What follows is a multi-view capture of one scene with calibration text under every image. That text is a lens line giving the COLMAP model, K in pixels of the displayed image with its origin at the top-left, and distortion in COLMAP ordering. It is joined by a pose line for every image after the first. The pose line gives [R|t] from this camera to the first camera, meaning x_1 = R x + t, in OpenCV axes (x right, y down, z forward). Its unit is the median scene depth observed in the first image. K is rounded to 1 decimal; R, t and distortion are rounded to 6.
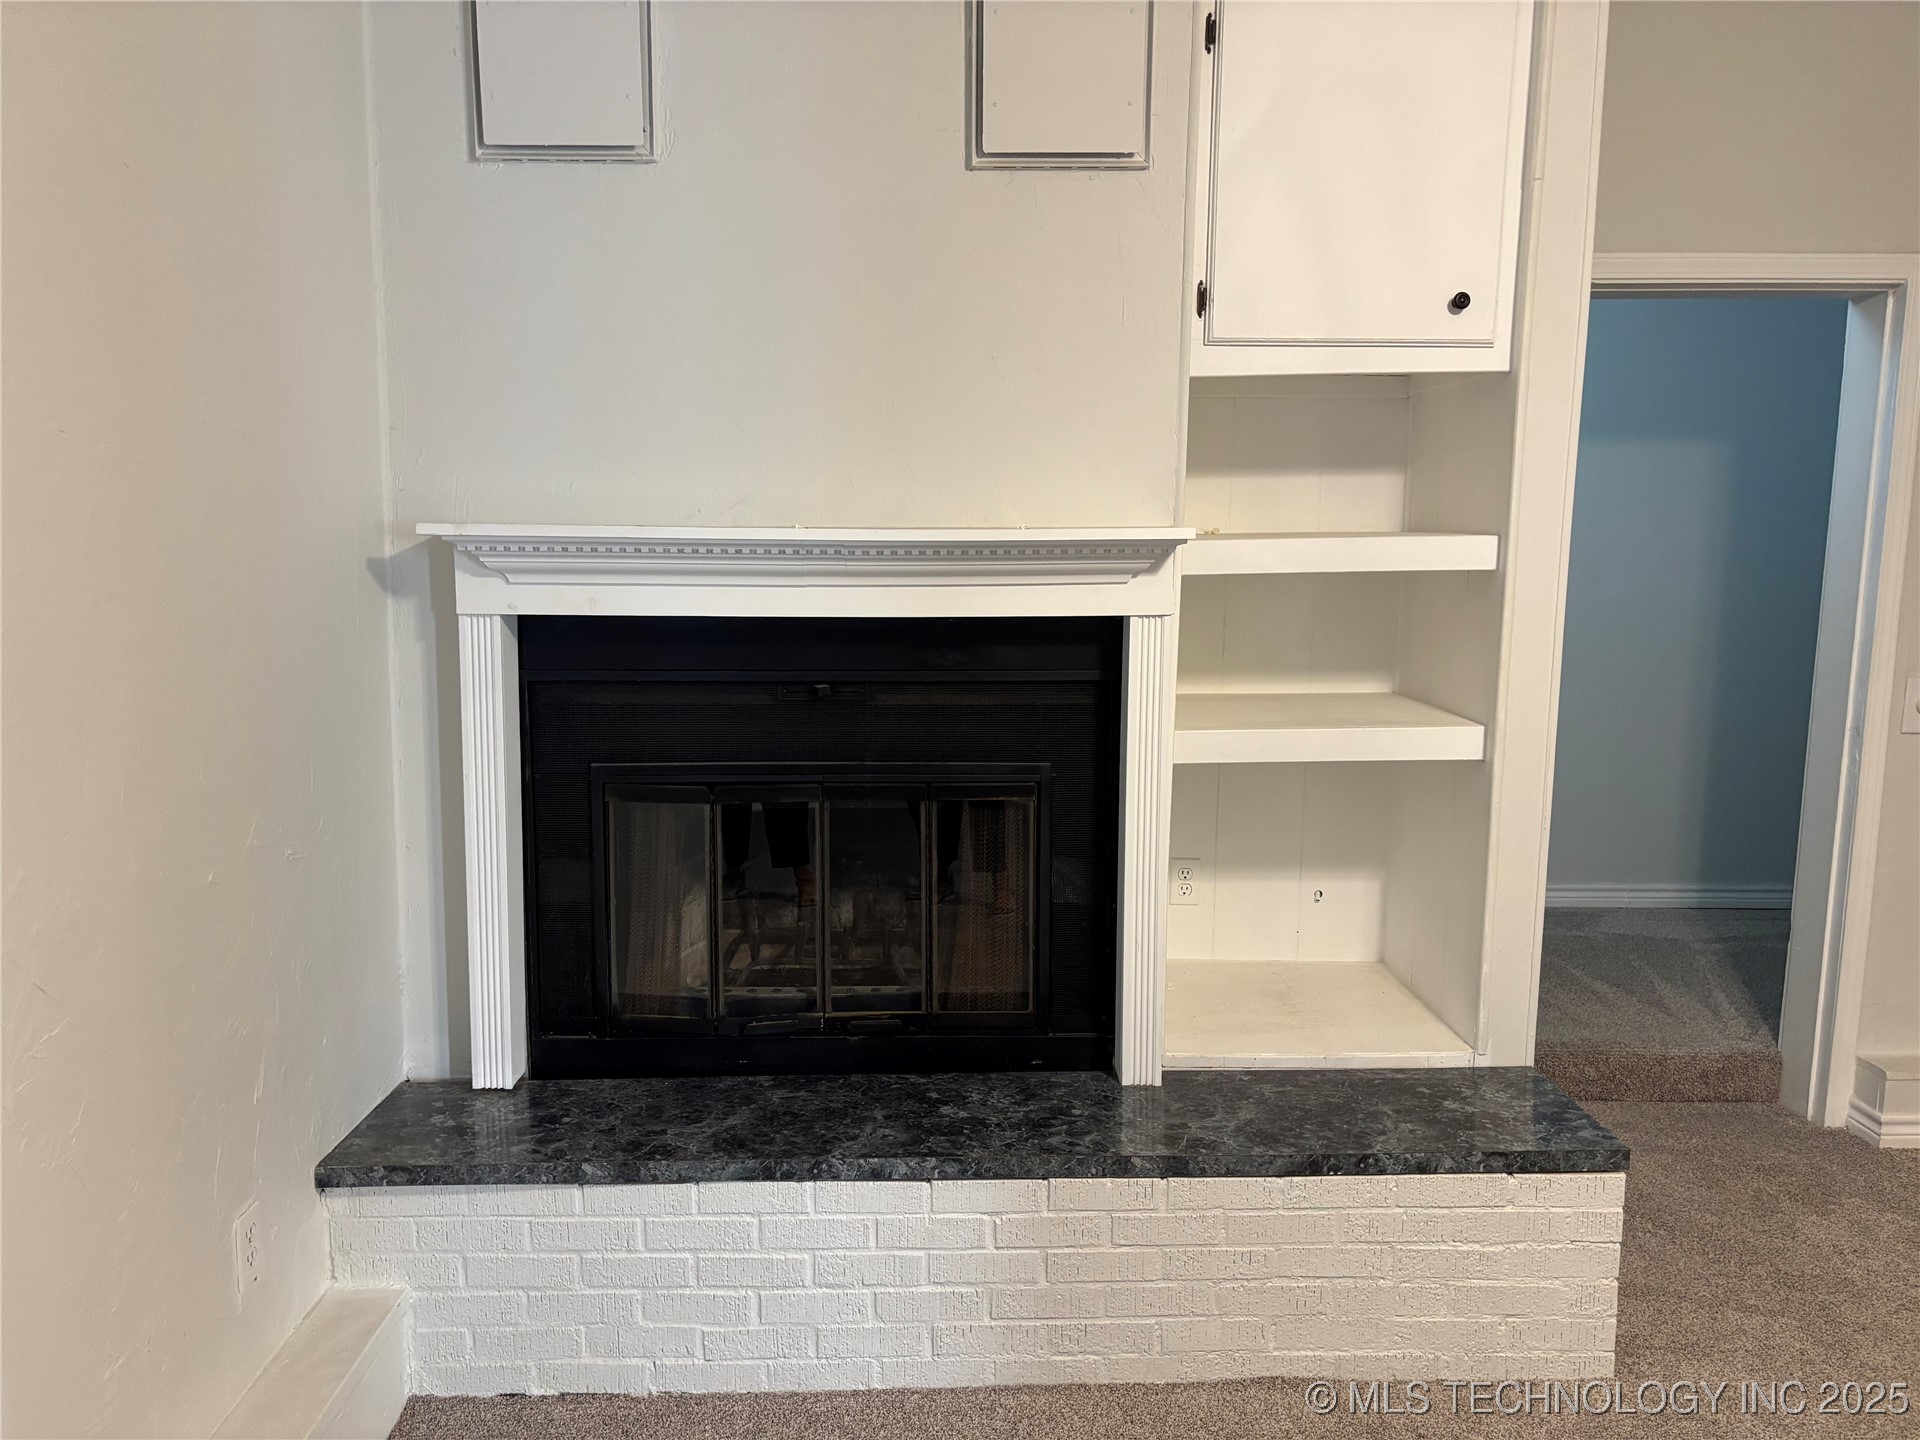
lens RADIAL K [[1478.9, 0, 954.0], [0, 1478.9, 711.6], [0, 0, 1]] dist [0.020626, -0.028164]
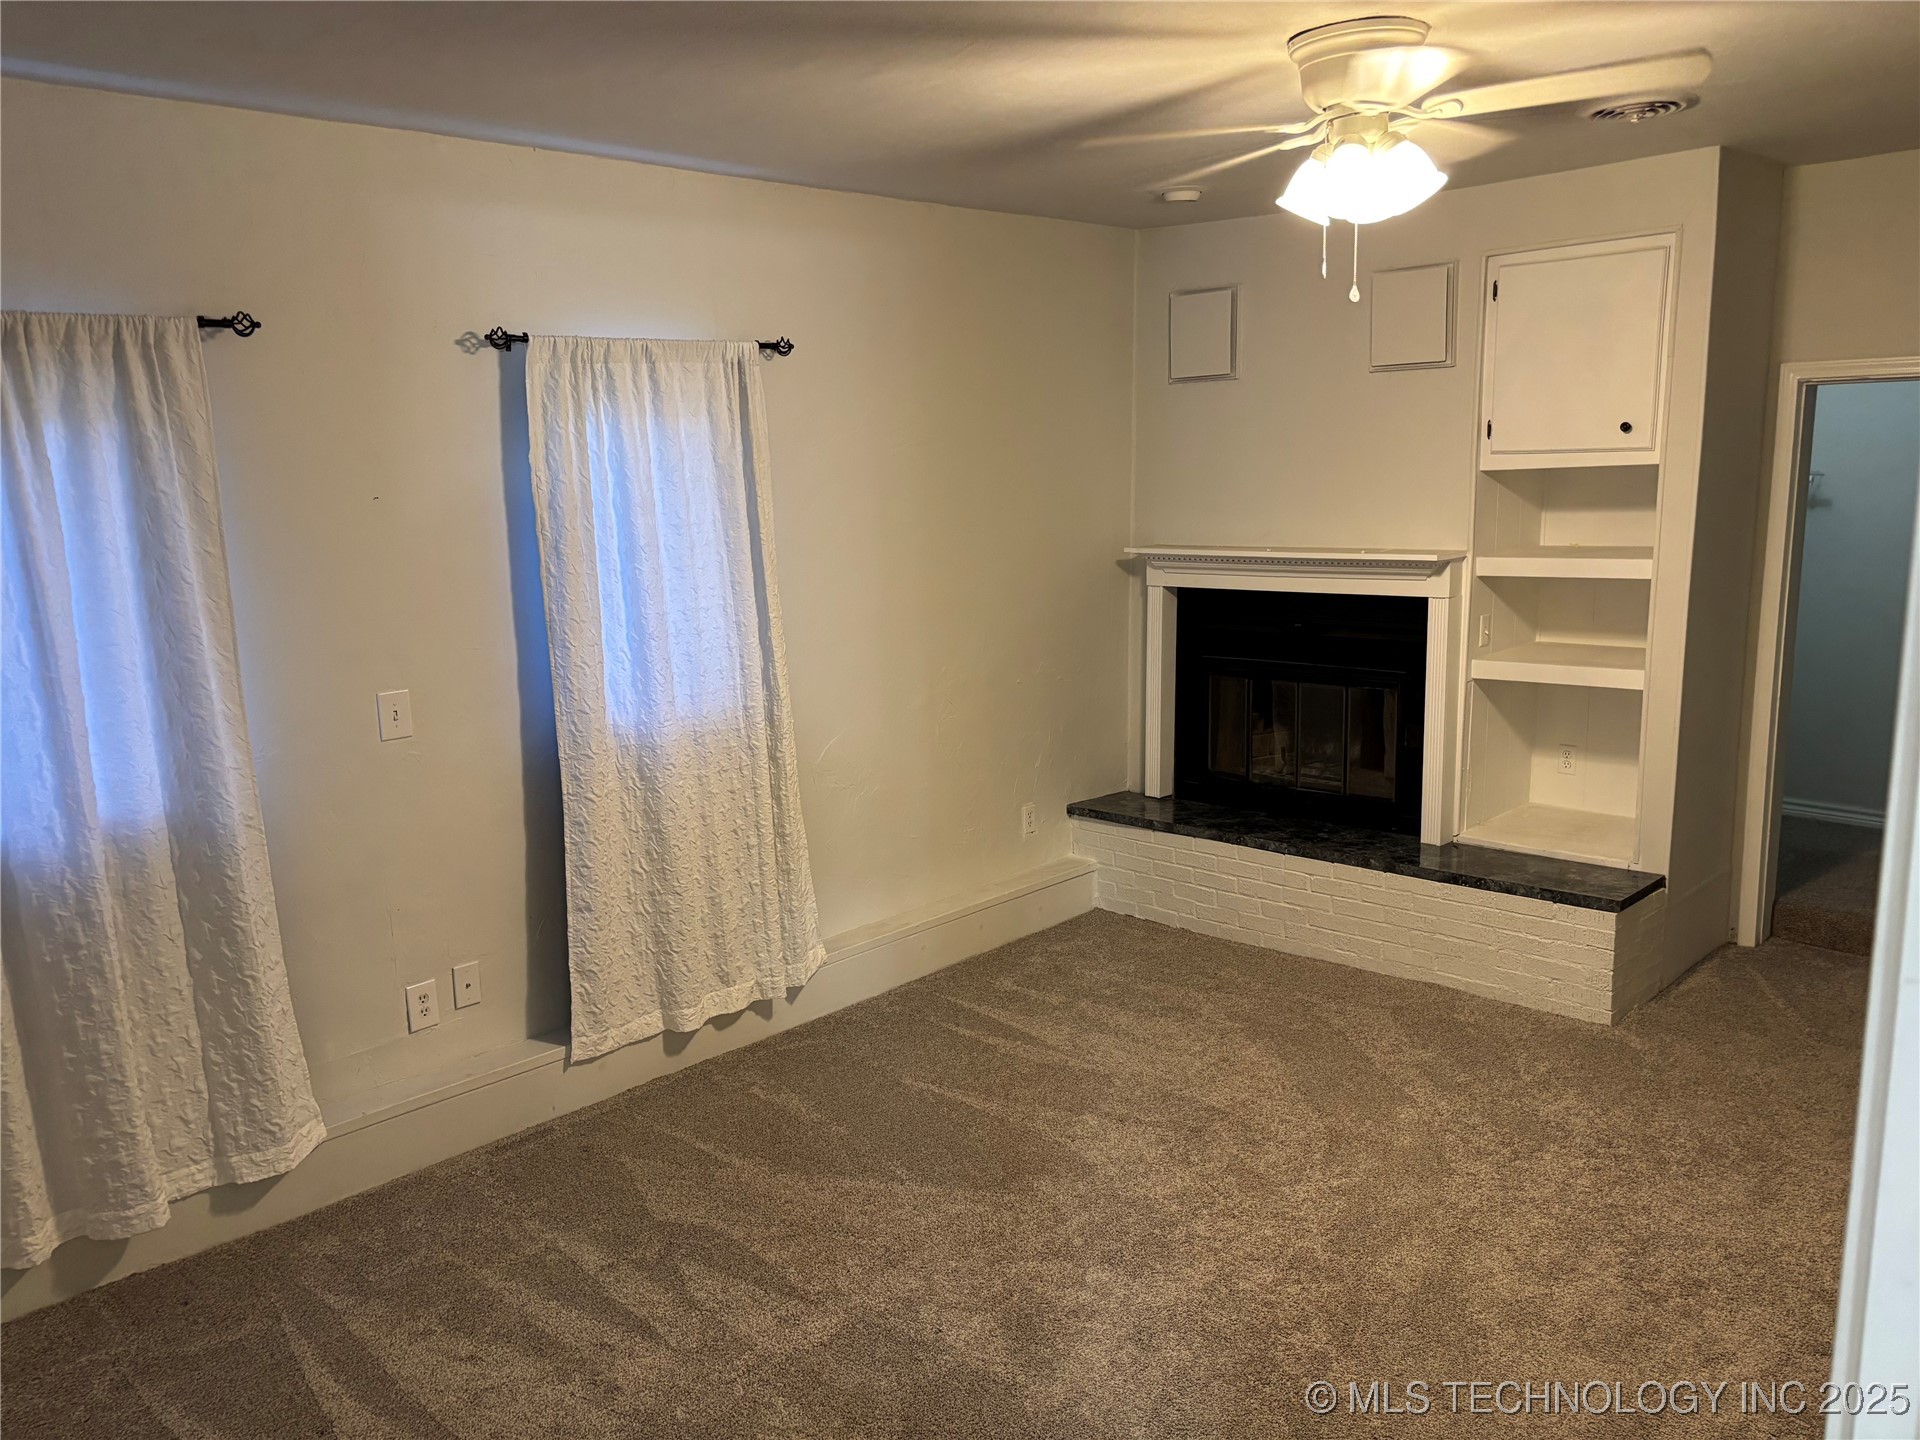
lens RADIAL K [[1453.5, 0, 960.0], [0, 1453.5, 720.0], [0, 0, 1]] dist [-0.001700, -0.296450]
pose [[0.705568, 0.095868, -0.702127, 1.029161], [-0.059410, 0.995321, 0.076199, -0.013392], [0.706147, -0.012050, 0.707963, -0.774350]]
